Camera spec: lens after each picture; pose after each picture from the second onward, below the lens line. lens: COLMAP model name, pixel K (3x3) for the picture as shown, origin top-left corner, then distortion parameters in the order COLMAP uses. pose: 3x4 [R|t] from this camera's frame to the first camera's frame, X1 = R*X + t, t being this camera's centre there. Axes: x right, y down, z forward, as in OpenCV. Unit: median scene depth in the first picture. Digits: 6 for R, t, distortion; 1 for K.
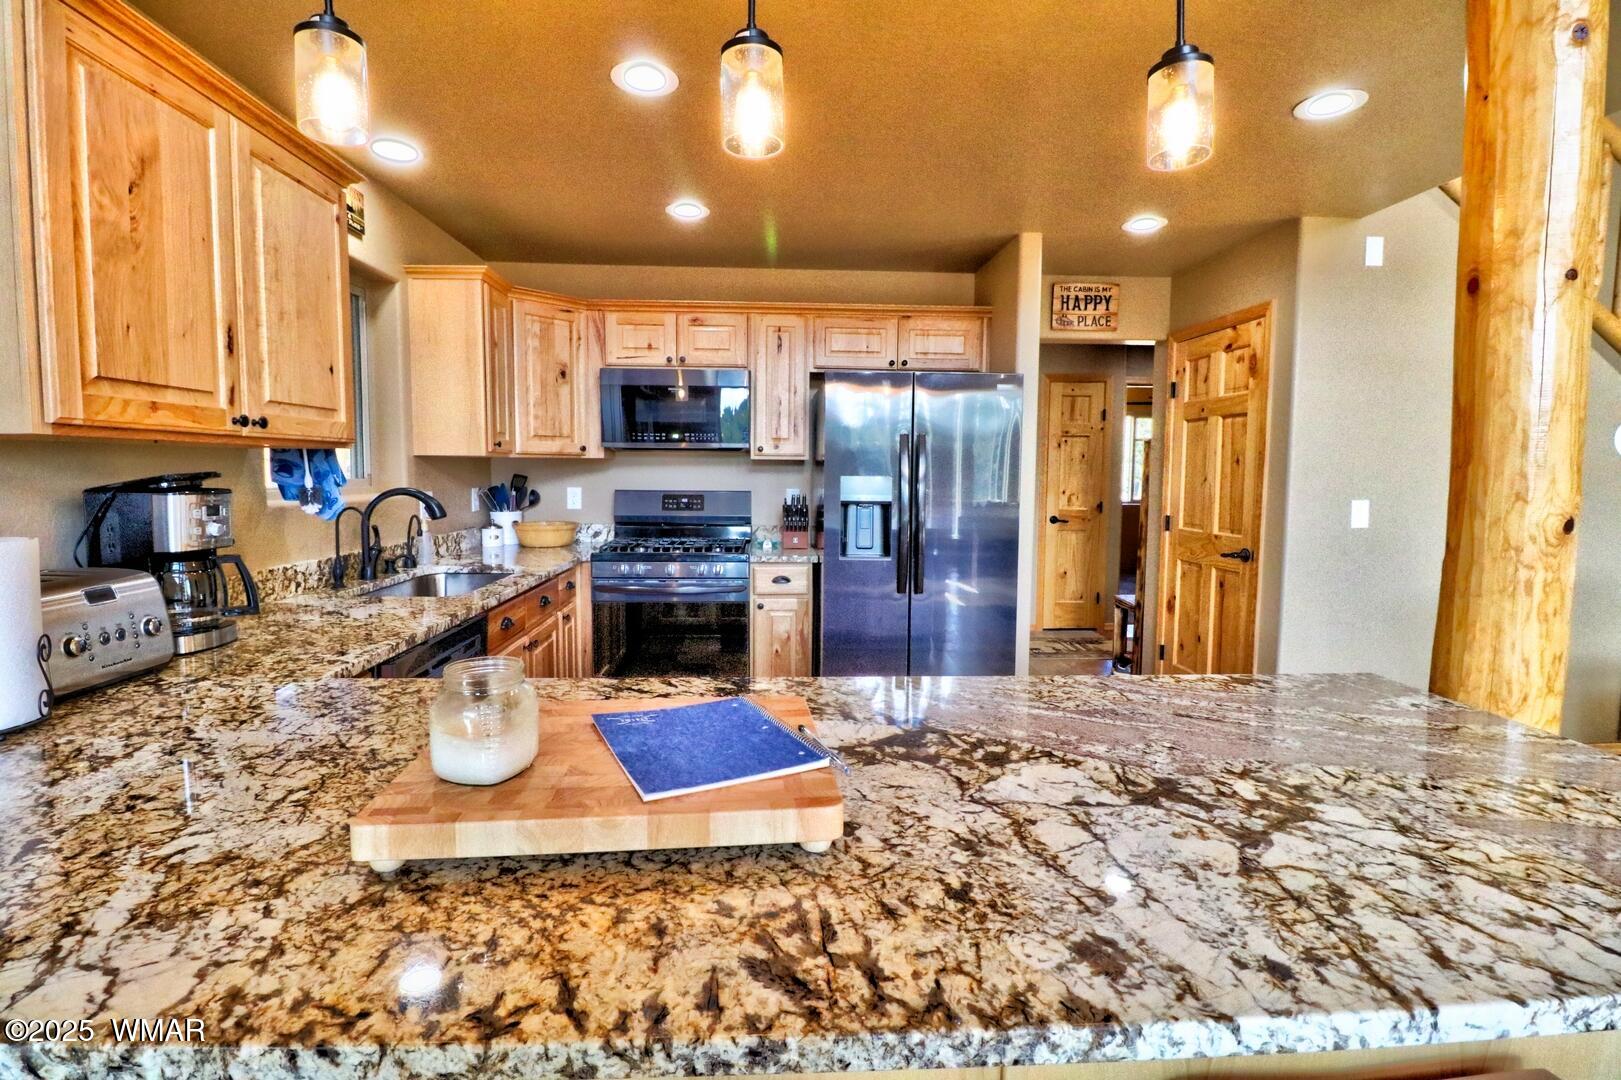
lens RADIAL K [[749.9, 0, 805.8], [0, 749.9, 534.0], [0, 0, 1]] dist [-0.010395, -0.006788]
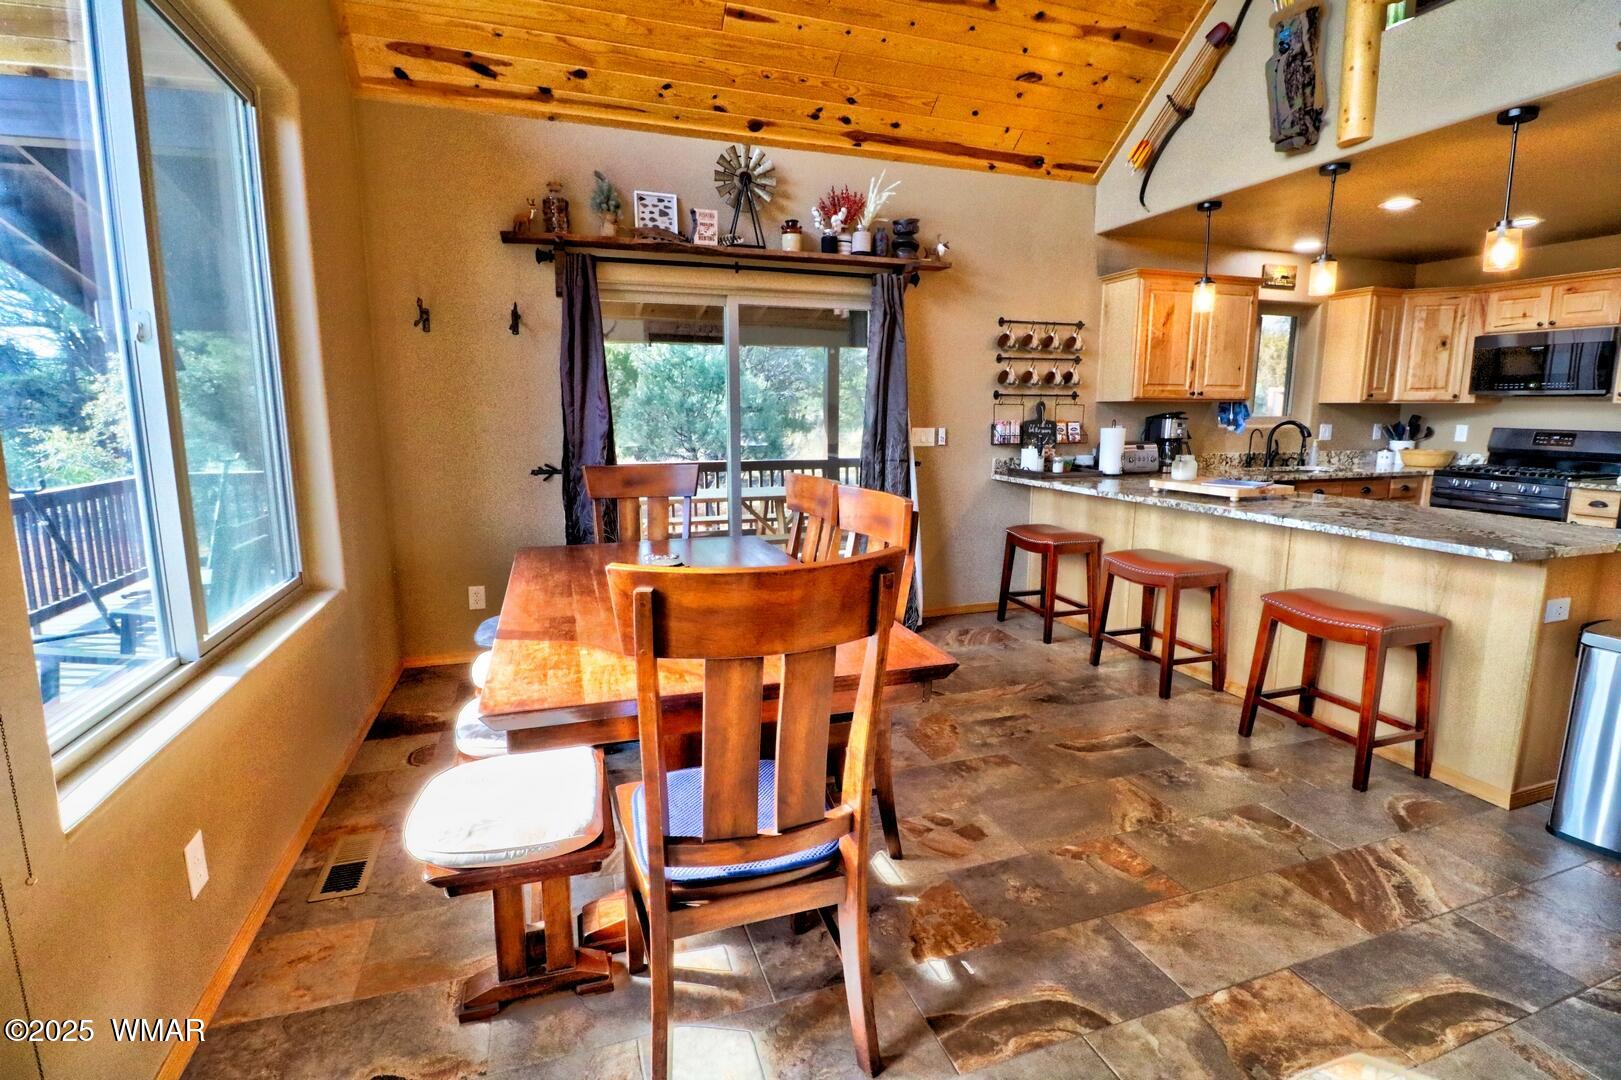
lens RADIAL K [[749.9, 0, 805.5], [0, 749.9, 523.6], [0, 0, 1]] dist [-0.010395, -0.006788]
pose [[0.270226, 0.140115, -0.952547, 1.100584], [-0.079792, 0.989210, 0.122872, 0.071536], [0.959485, 0.042803, 0.278490, -0.803710]]
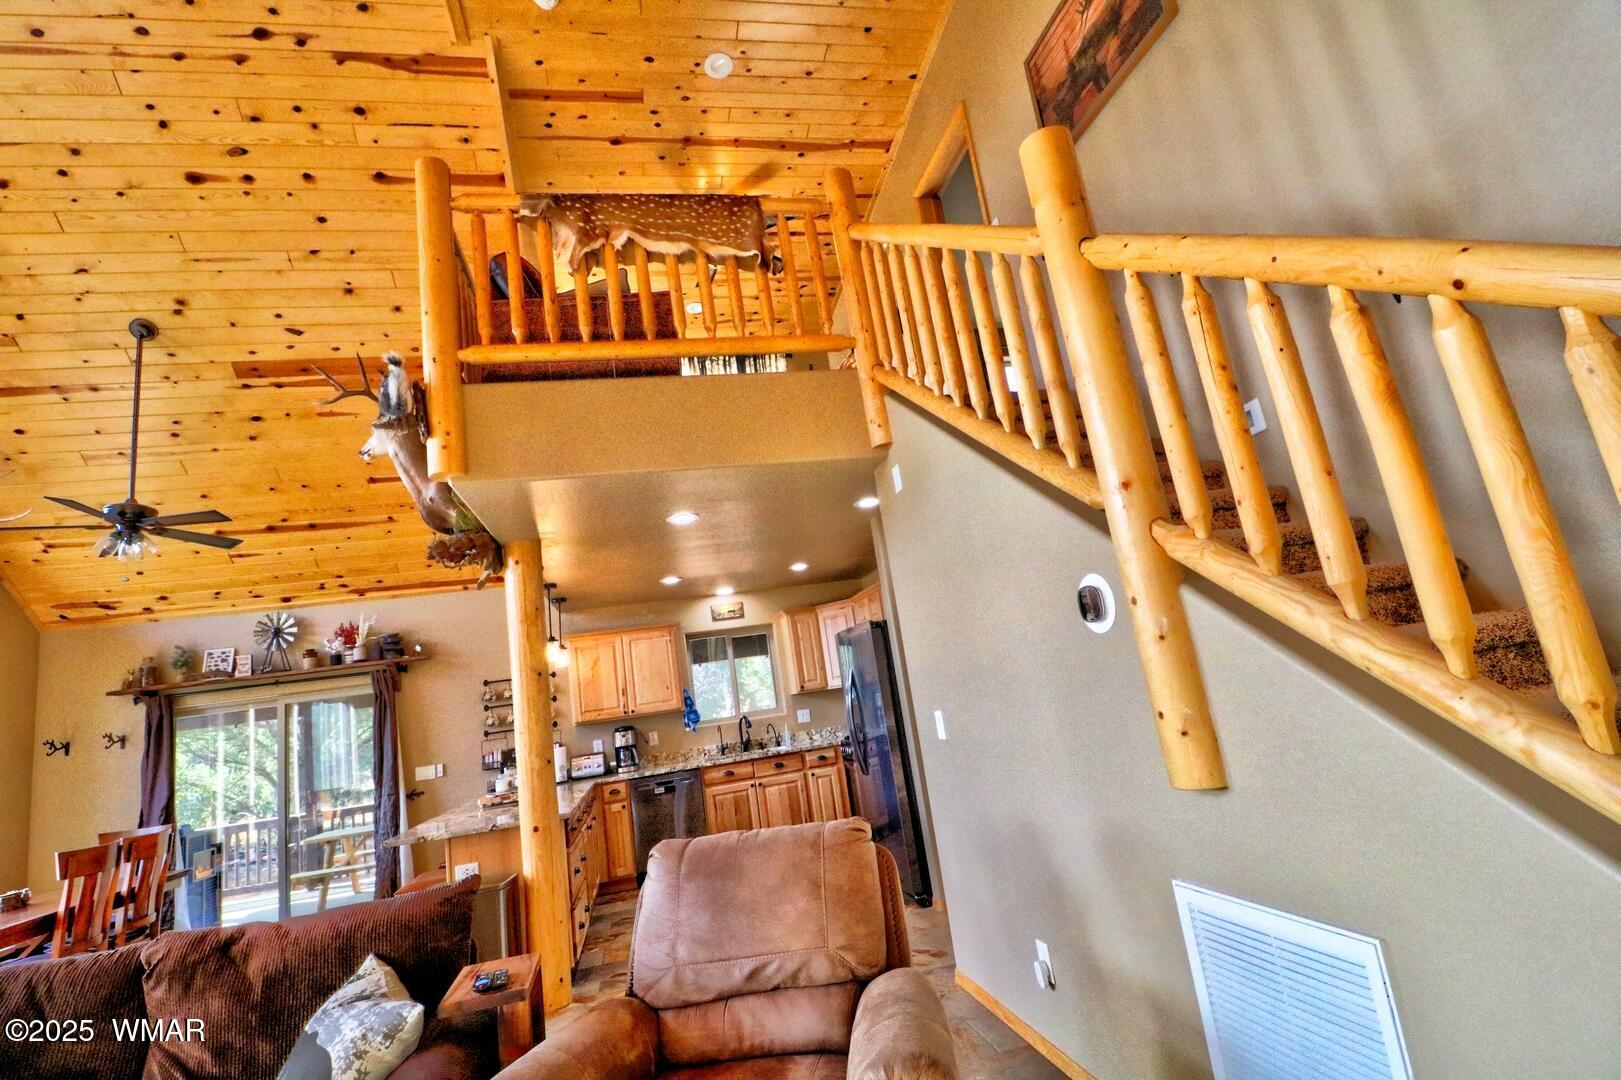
lens RADIAL K [[749.9, 0, 810.7], [0, 749.9, 525.6], [0, 0, 1]] dist [-0.010395, -0.006788]
pose [[0.155106, -0.242866, -0.957579, 2.342645], [0.057061, 0.969894, -0.236747, -0.080231], [0.986249, -0.017919, 0.164295, 0.911292]]
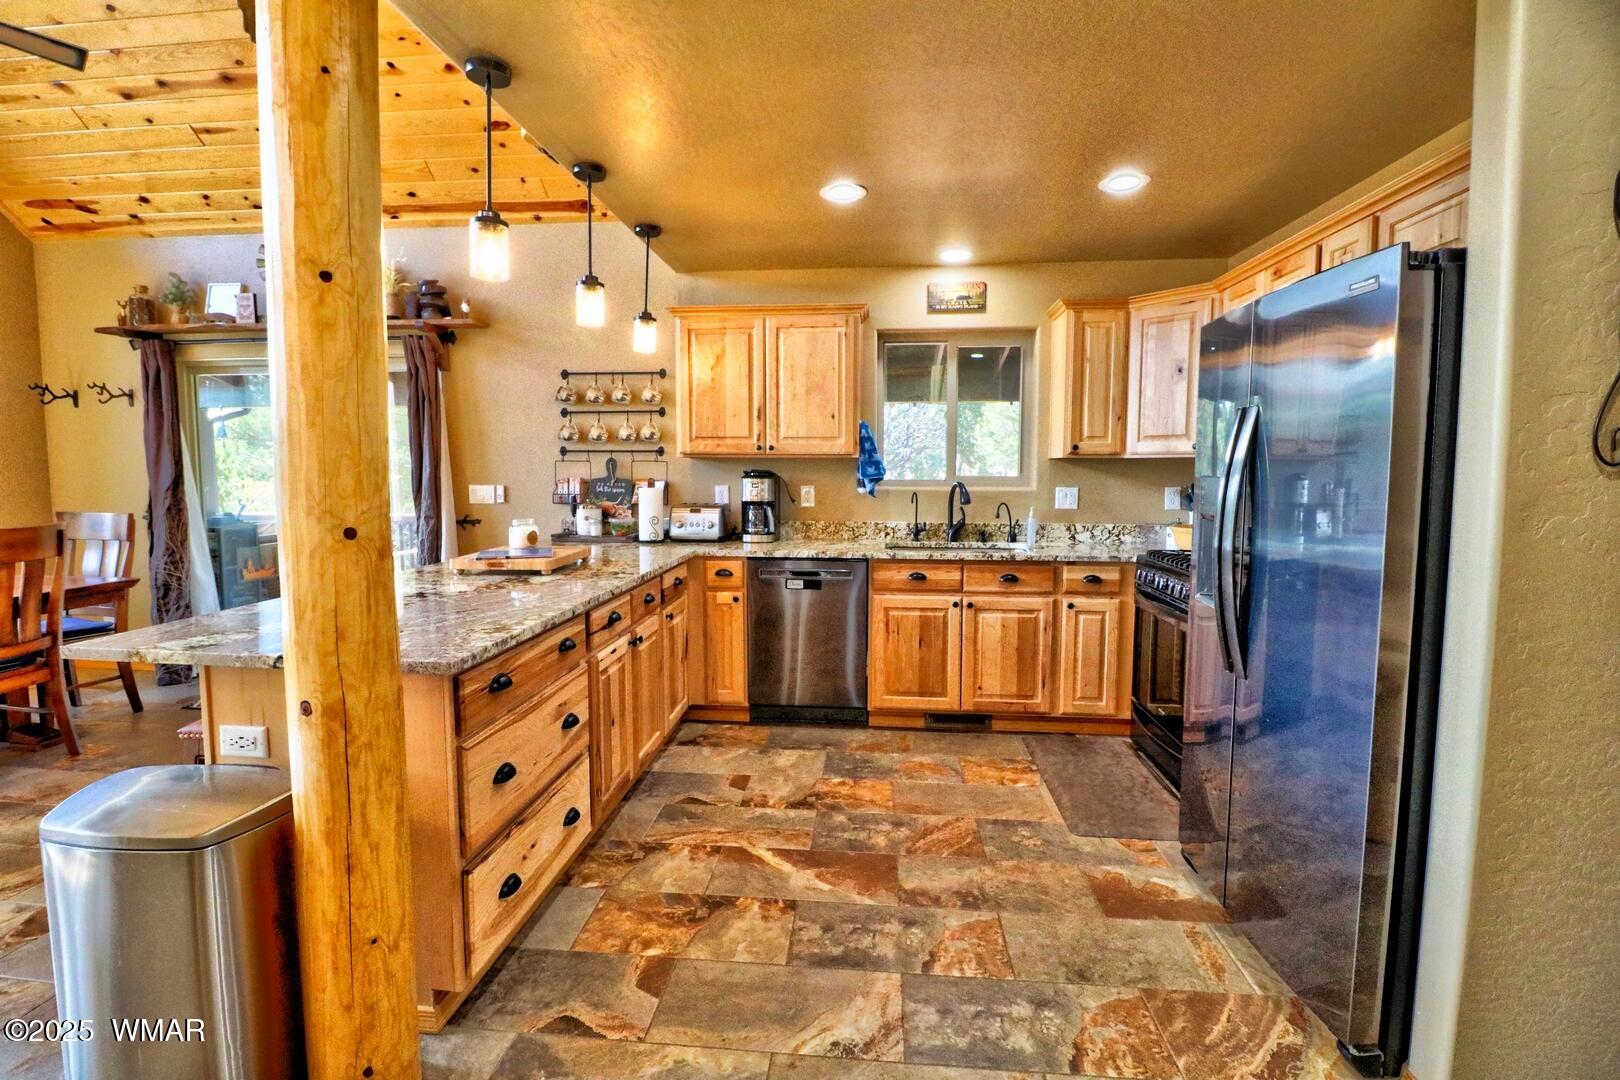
lens RADIAL K [[749.4, 0, 803.5], [0, 749.4, 528.8], [0, 0, 1]] dist [-0.010395, -0.006788]
pose [[-0.152765, 0.074186, -0.985474, 1.067938], [-0.088941, 0.992100, 0.088472, -0.081634], [0.984252, 0.101164, -0.144960, 1.027240]]
